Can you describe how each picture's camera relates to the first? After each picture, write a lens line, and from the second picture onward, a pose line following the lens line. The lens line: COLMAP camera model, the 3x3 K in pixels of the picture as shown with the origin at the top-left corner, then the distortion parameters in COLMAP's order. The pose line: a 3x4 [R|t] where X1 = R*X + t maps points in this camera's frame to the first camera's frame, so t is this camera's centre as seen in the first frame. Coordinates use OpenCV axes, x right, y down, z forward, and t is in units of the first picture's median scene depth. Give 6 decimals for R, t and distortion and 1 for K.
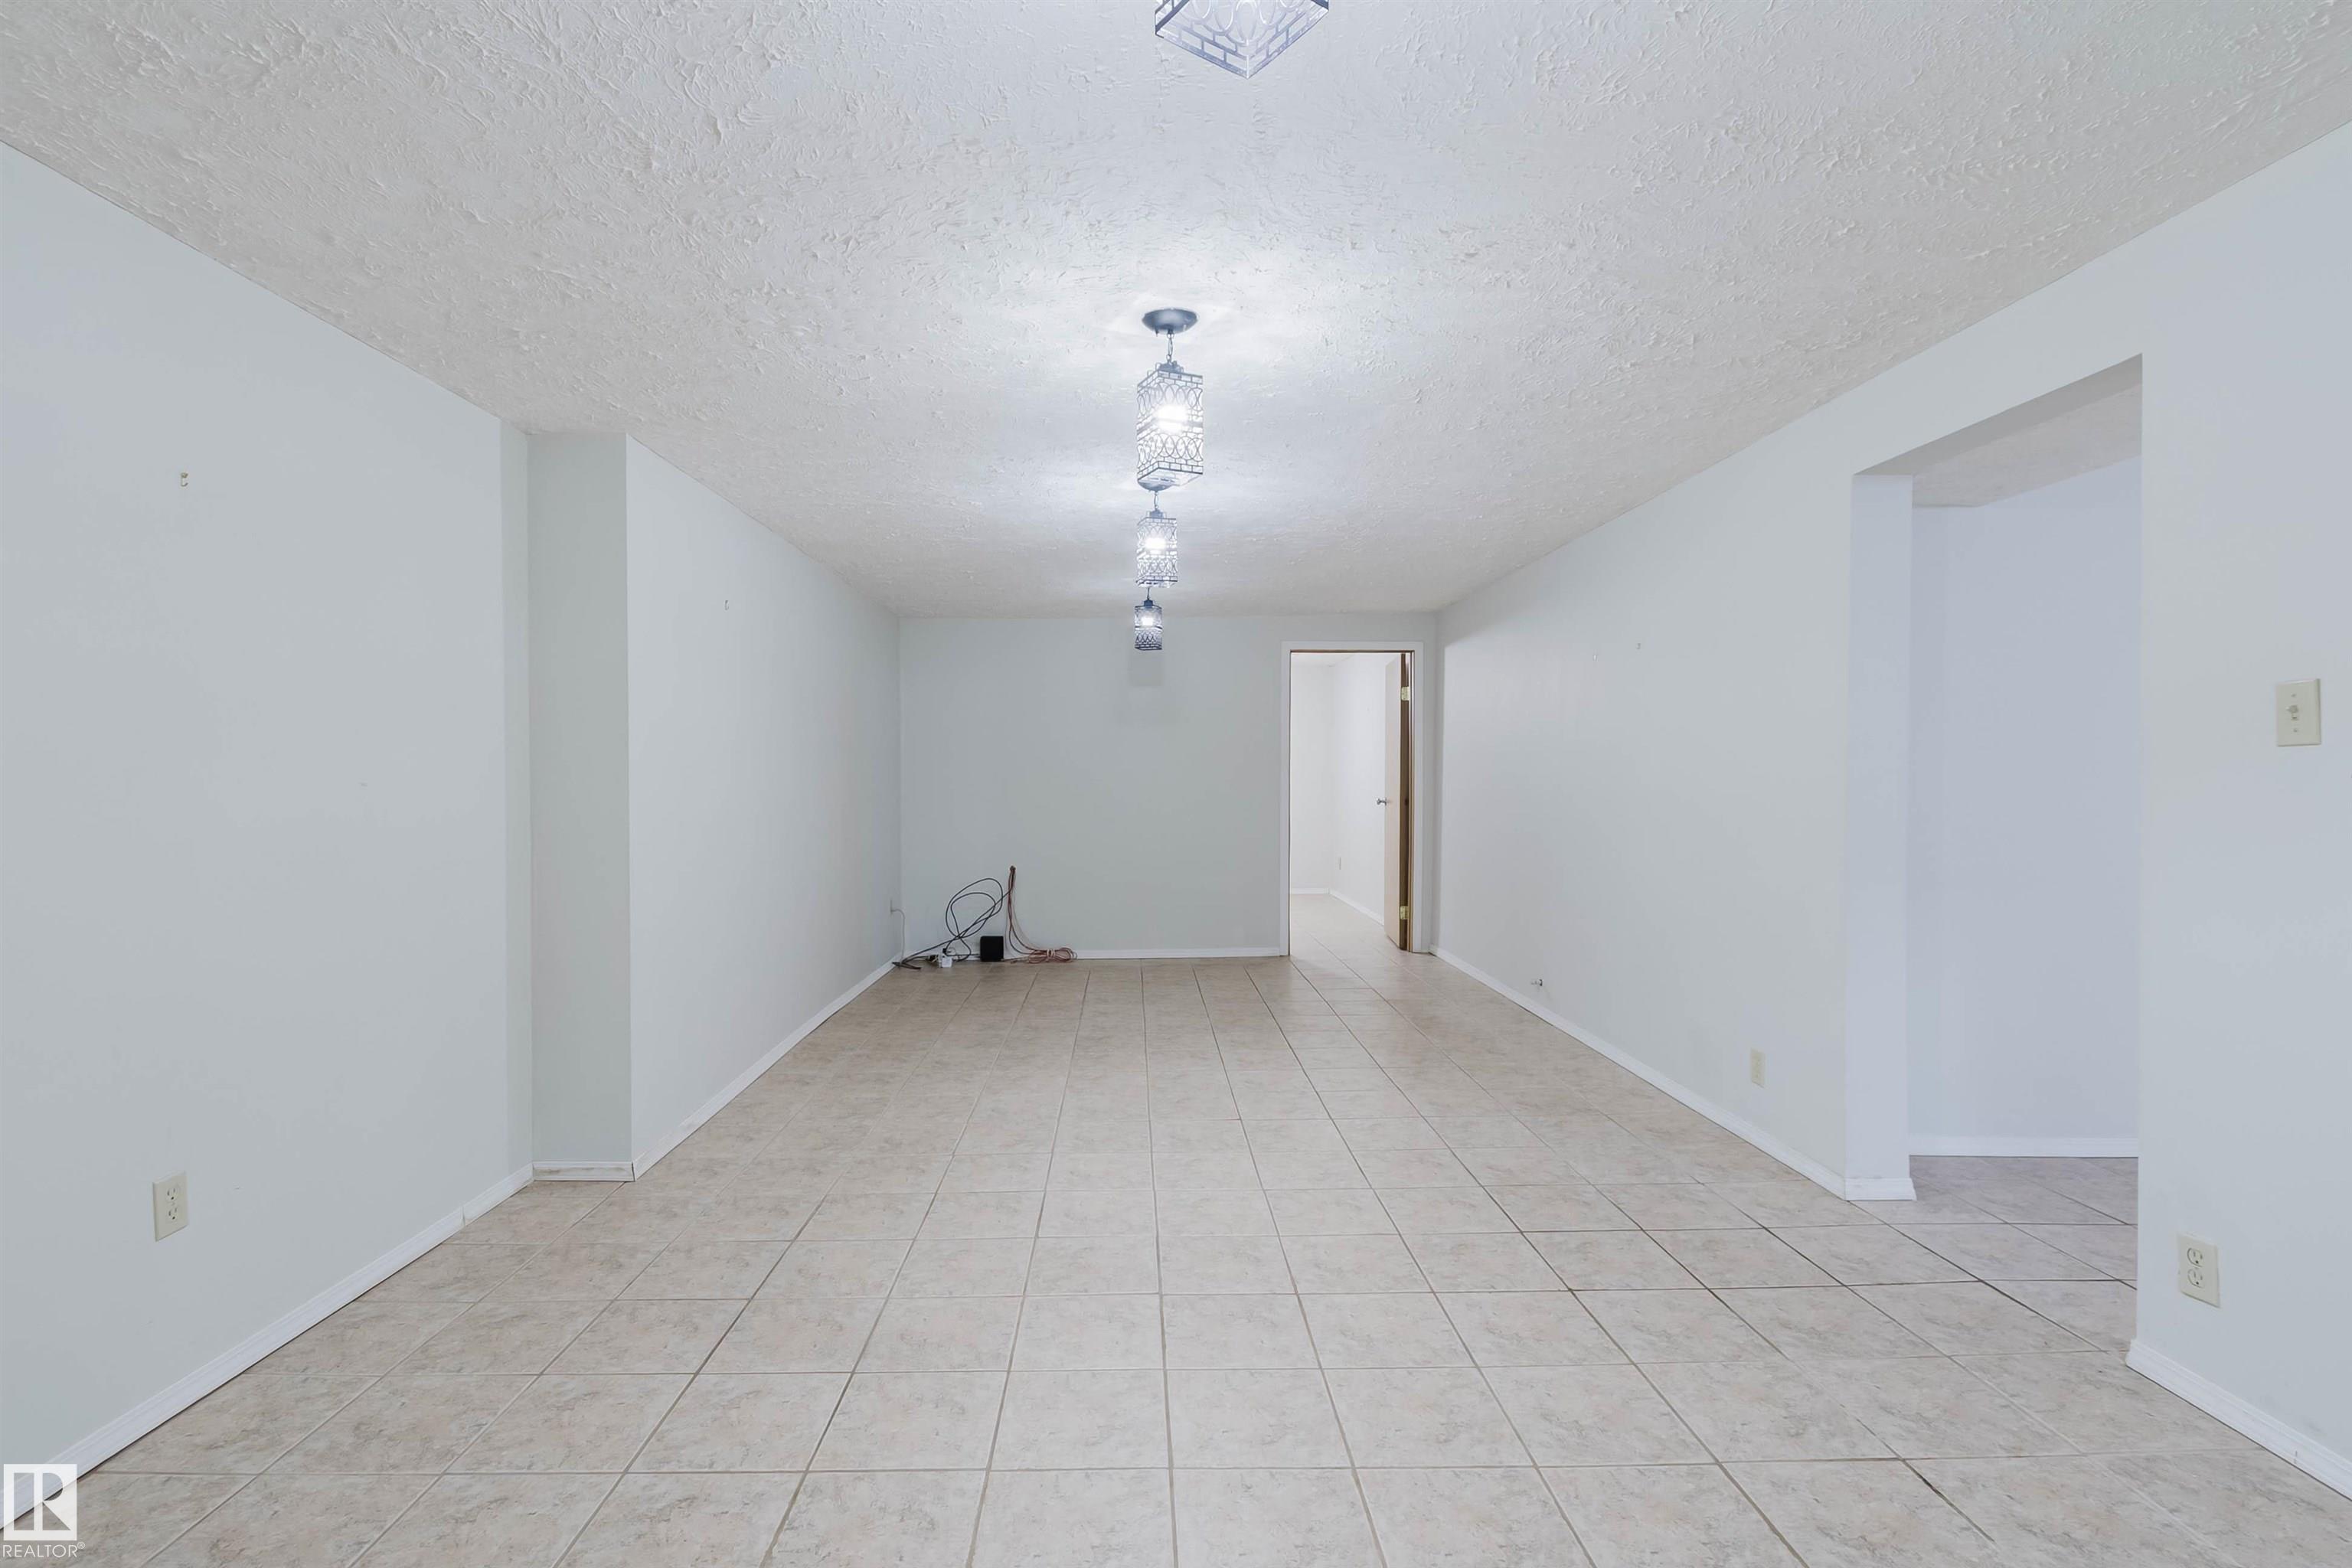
lens RADIAL K [[1070.6, 0, 1167.0], [0, 1070.6, 782.1], [0, 0, 1]] dist [-0.000959, 0.000074]
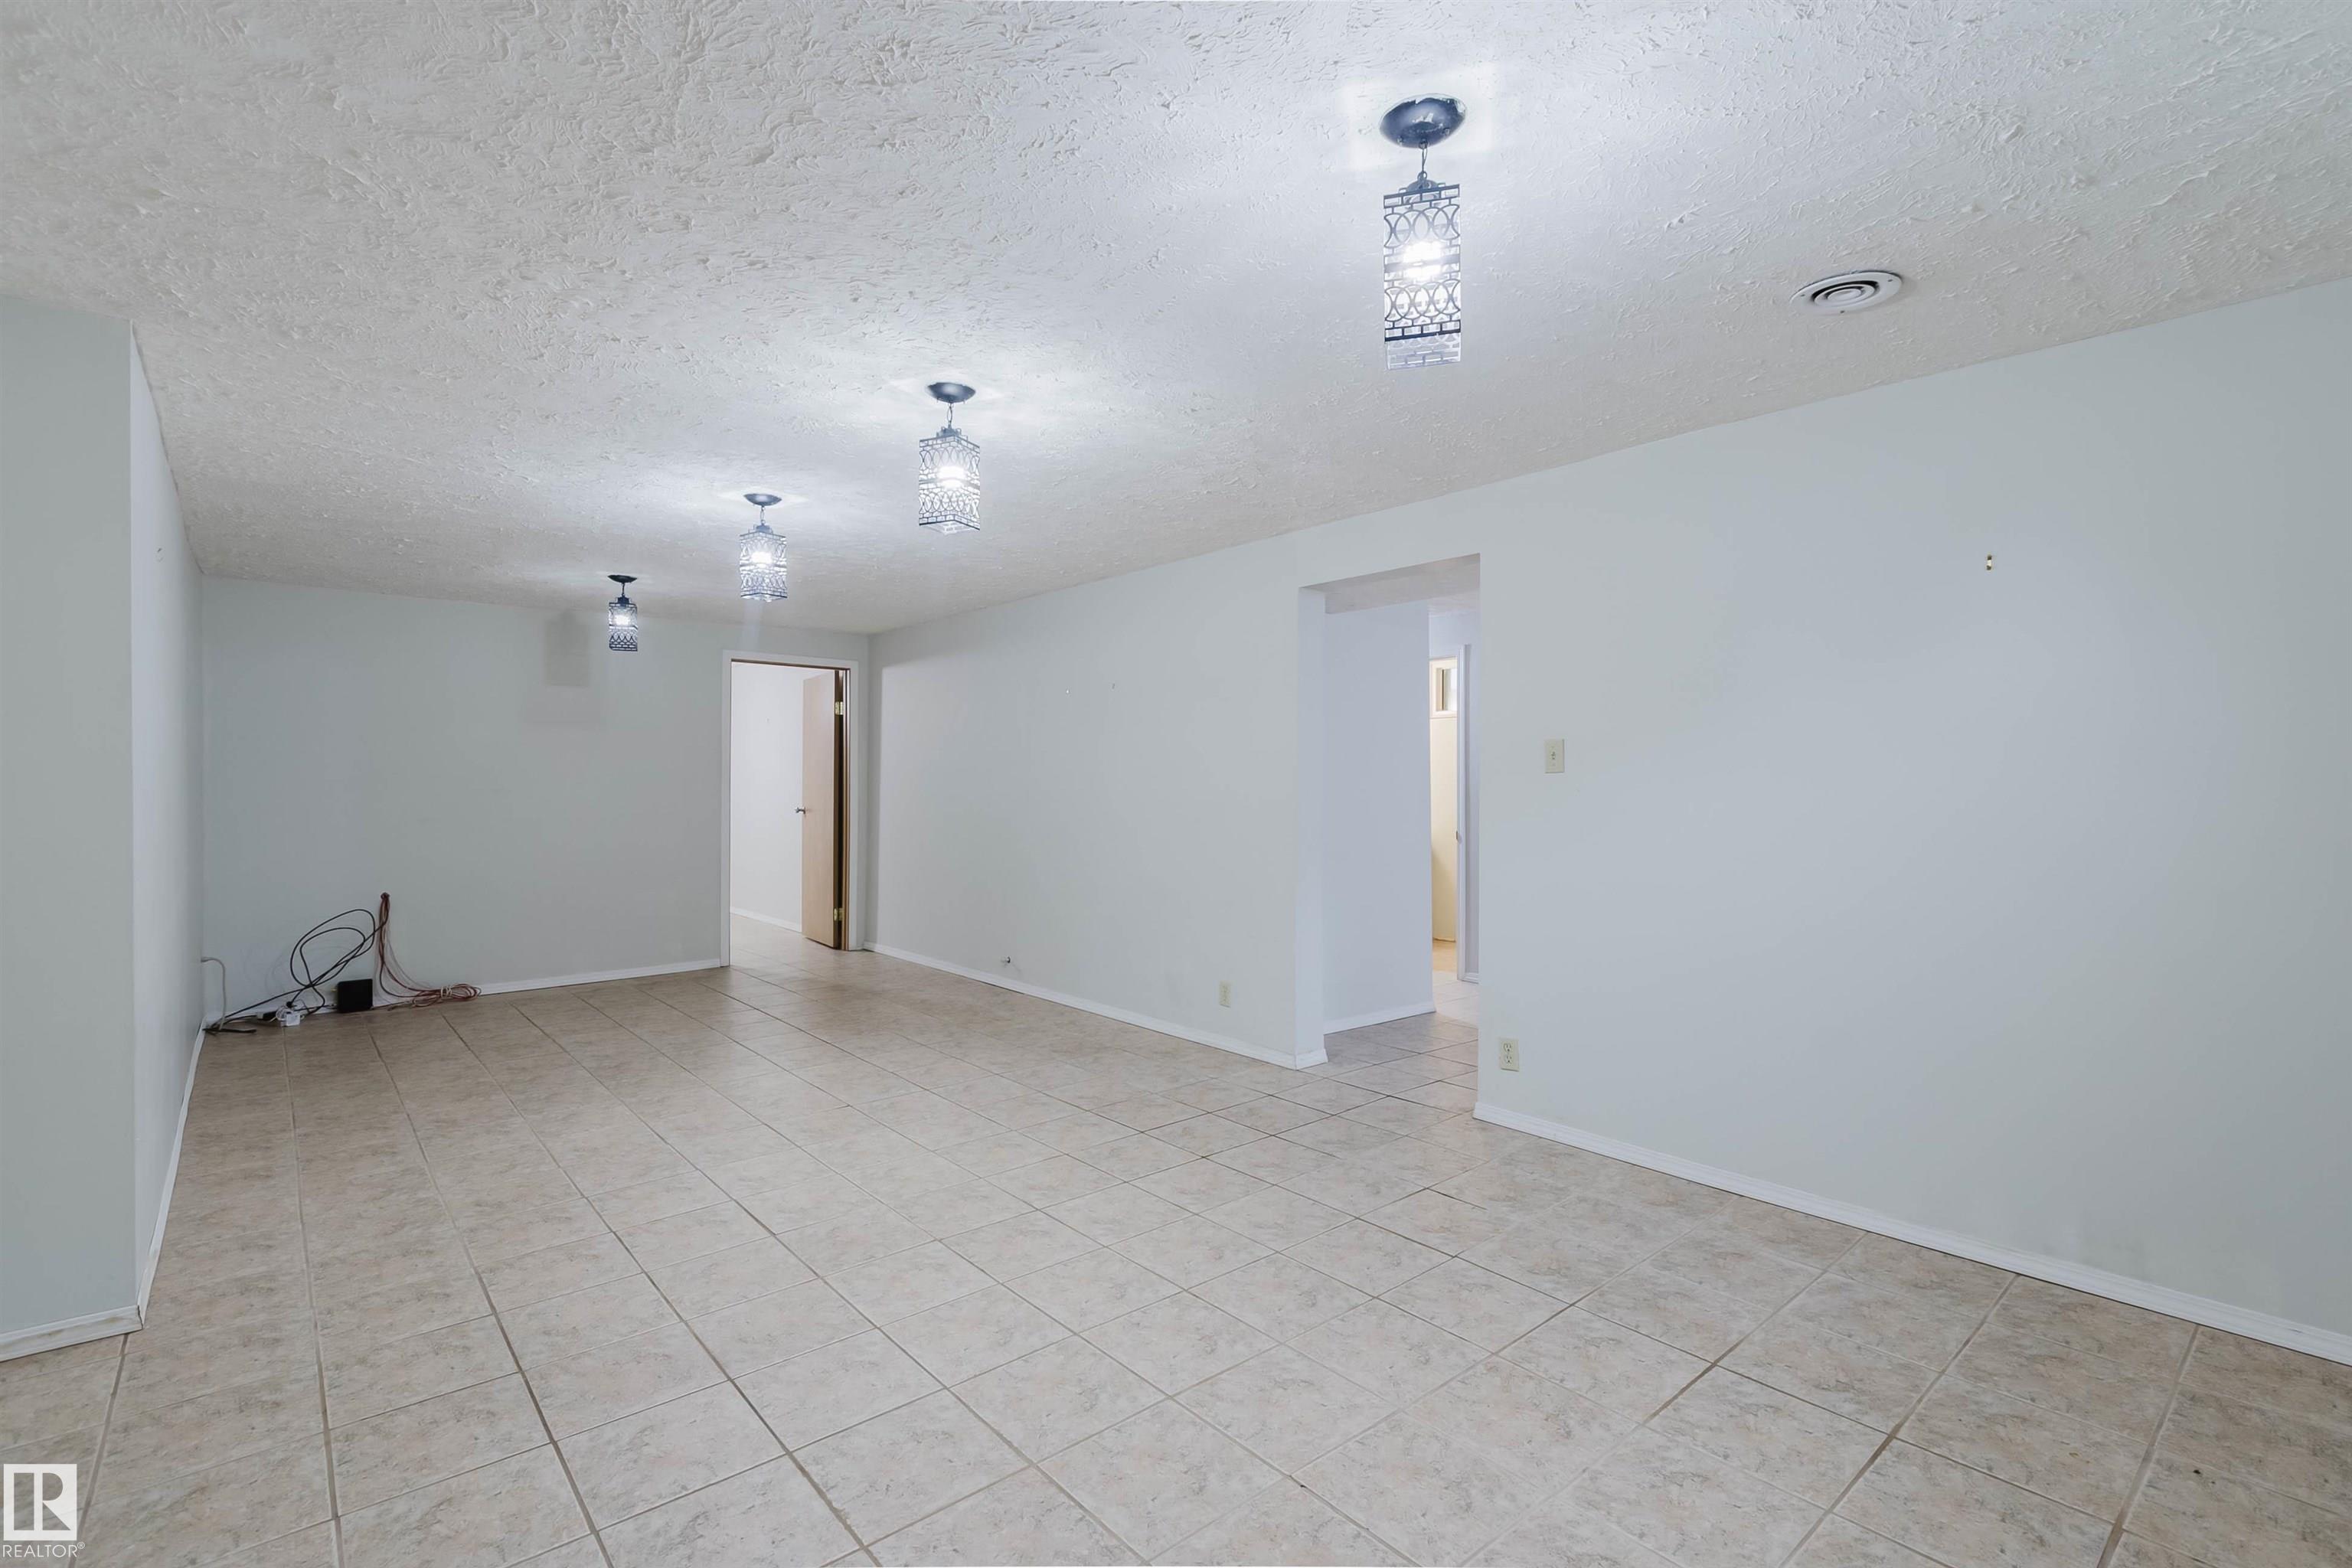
lens RADIAL K [[1070.6, 0, 1136.8], [0, 1070.6, 788.1], [0, 0, 1]] dist [-0.000959, 0.000074]
pose [[0.770559, 0.001692, 0.637366, -0.267794], [-0.000008, 0.999997, -0.002645, -0.000436], [-0.637368, 0.002033, 0.770557, -0.007929]]
